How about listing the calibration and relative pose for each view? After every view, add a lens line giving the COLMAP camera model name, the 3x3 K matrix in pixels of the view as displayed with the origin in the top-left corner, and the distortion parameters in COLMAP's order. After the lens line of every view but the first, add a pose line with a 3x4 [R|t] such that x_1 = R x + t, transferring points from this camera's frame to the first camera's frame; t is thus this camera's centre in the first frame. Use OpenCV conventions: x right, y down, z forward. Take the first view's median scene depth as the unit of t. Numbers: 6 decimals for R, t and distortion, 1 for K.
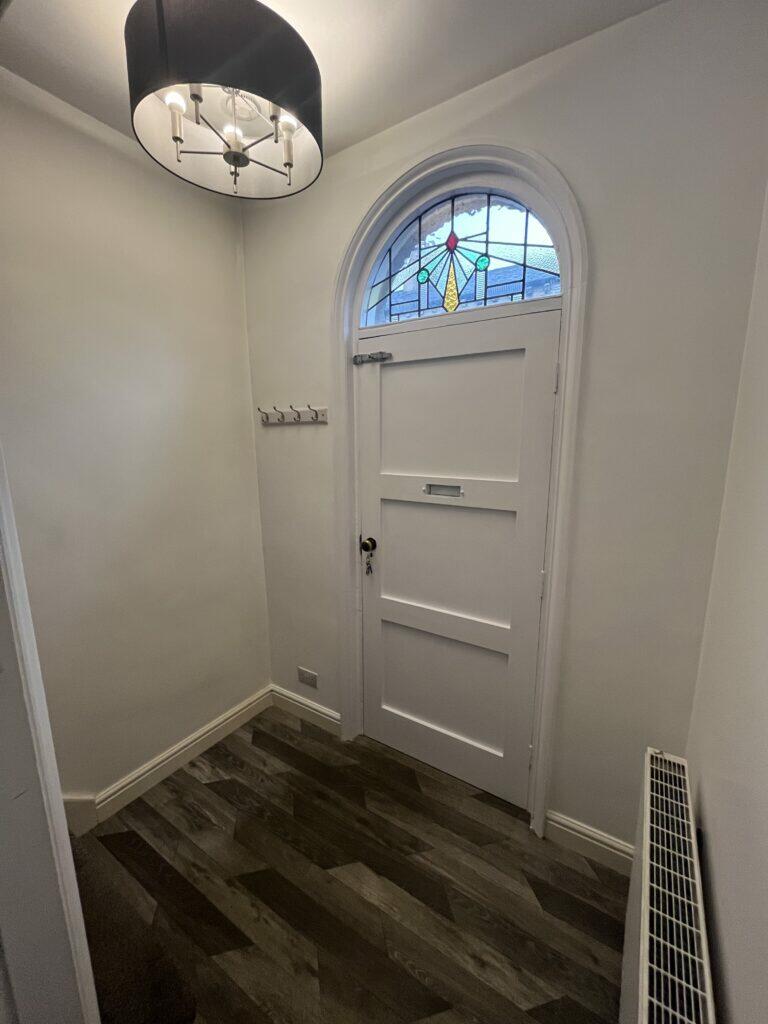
lens RADIAL K [[415.8, 0, 381.9], [0, 415.8, 511.0], [0, 0, 1]] dist [0.000450, 0.000471]
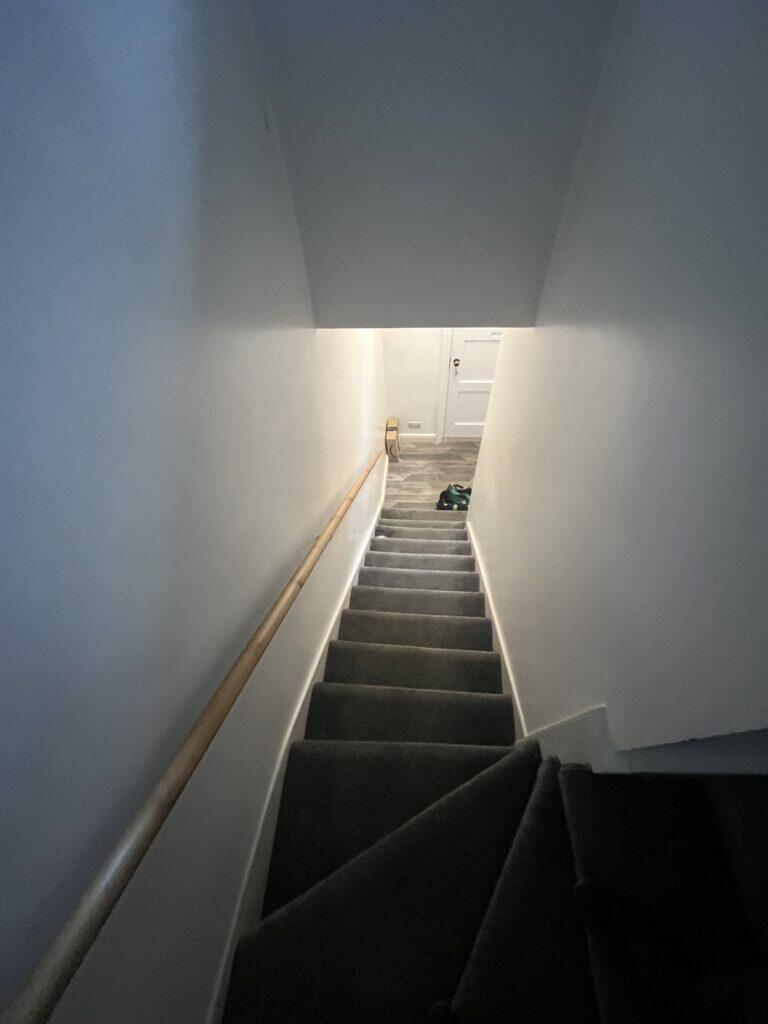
lens RADIAL K [[415.8, 0, 384.2], [0, 415.8, 512.8], [0, 0, 1]] dist [0.000450, 0.000471]
pose [[0.863634, -0.438038, 0.249517, -1.212641], [0.124436, 0.664876, 0.736516, -1.013956], [-0.488520, -0.605032, 0.628717, -0.579033]]
